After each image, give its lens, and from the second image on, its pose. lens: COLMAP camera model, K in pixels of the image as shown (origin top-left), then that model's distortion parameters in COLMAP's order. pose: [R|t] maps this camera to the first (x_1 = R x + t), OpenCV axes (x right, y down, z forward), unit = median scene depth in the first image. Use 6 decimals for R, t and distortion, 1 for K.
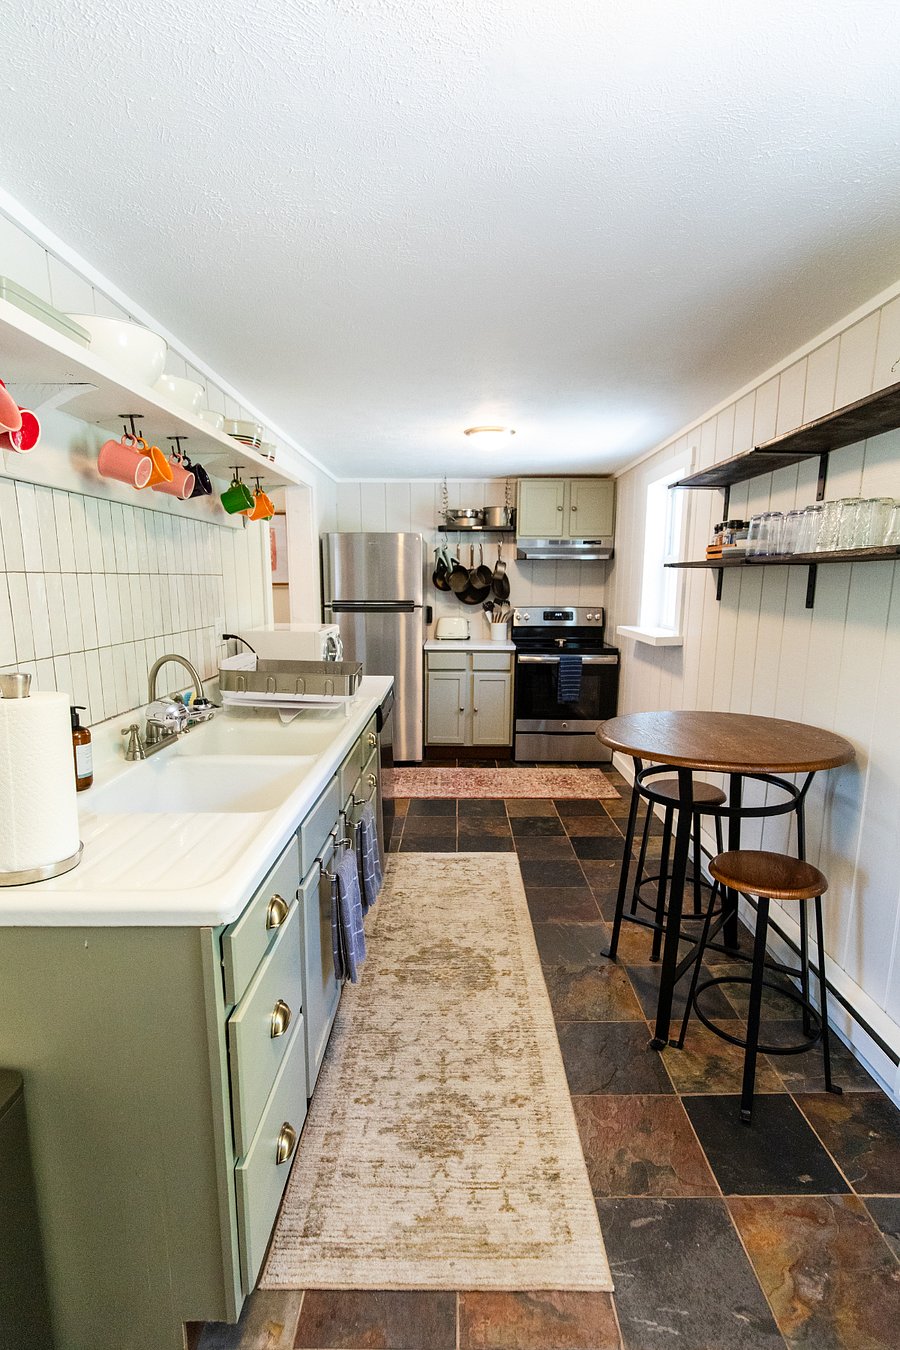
lens RADIAL K [[633.8, 0, 463.1], [0, 633.8, 687.1], [0, 0, 1]] dist [0.010497, 0.001313]
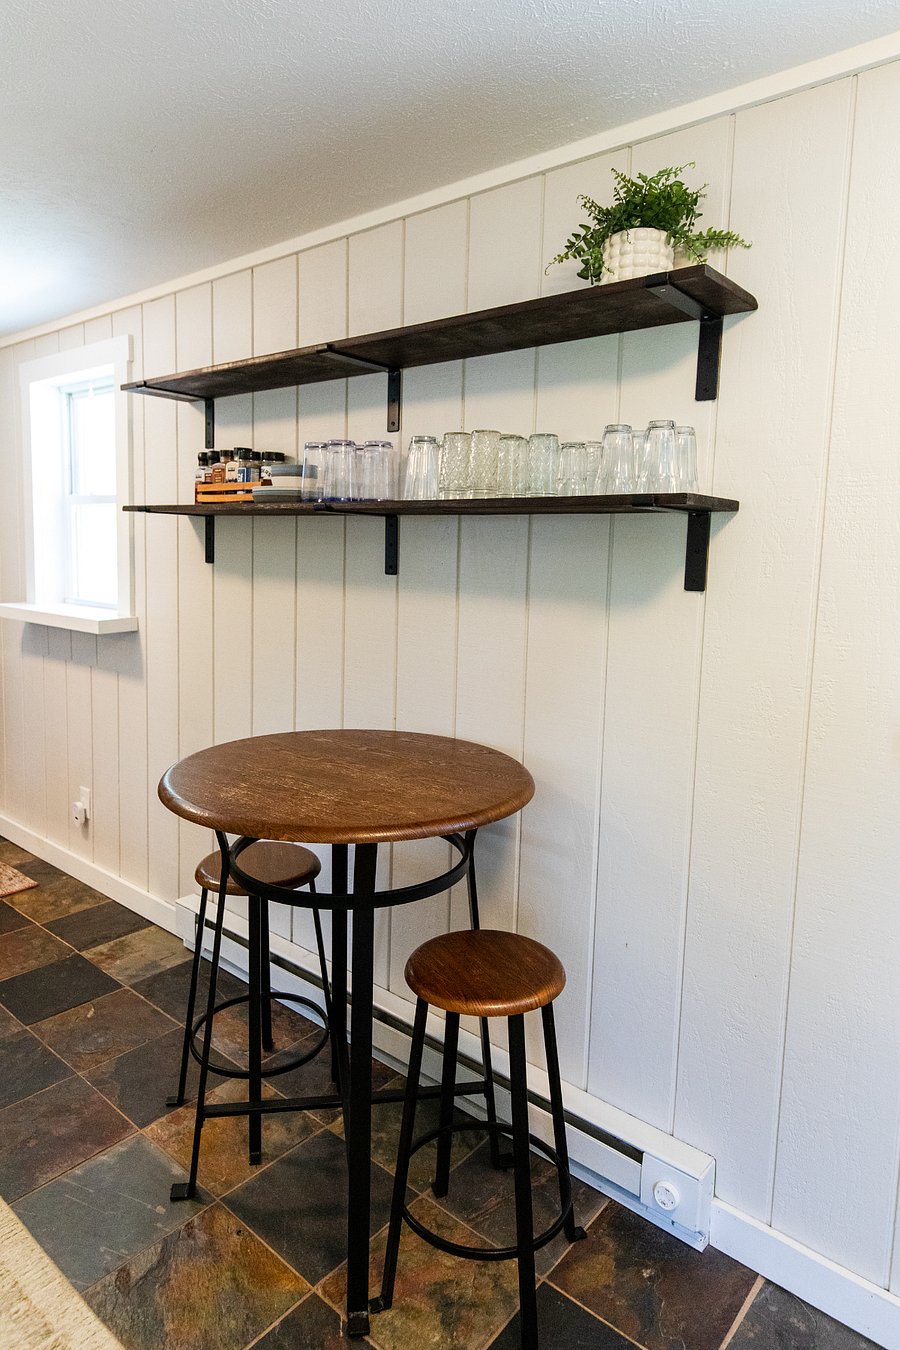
lens RADIAL K [[822.3, 0, 394.3], [0, 822.3, 630.3], [0, 0, 1]] dist [0.003143, 0.004134]
pose [[0.673440, -0.062467, 0.736598, -0.081115], [0.099814, 0.994982, -0.006877, -0.026874], [-0.732472, 0.078154, 0.676296, 0.178851]]
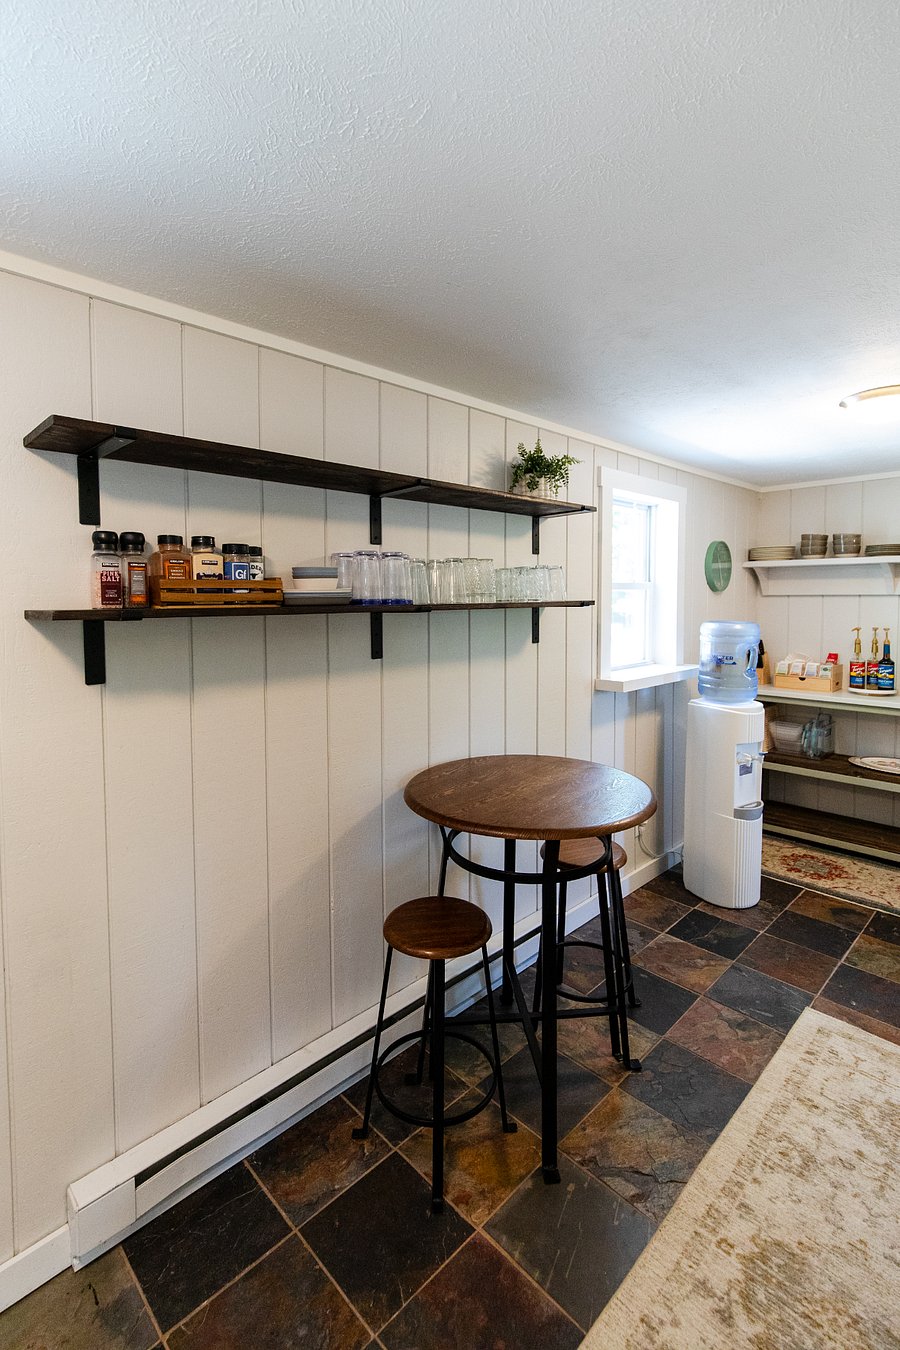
lens RADIAL K [[633.8, 0, 457.9], [0, 633.8, 625.4], [0, 0, 1]] dist [0.010497, 0.001313]
pose [[-0.699028, -0.038051, 0.714081, -0.092838], [0.119609, 0.978294, 0.169217, -0.156445], [-0.705020, 0.203698, -0.679304, 0.766089]]
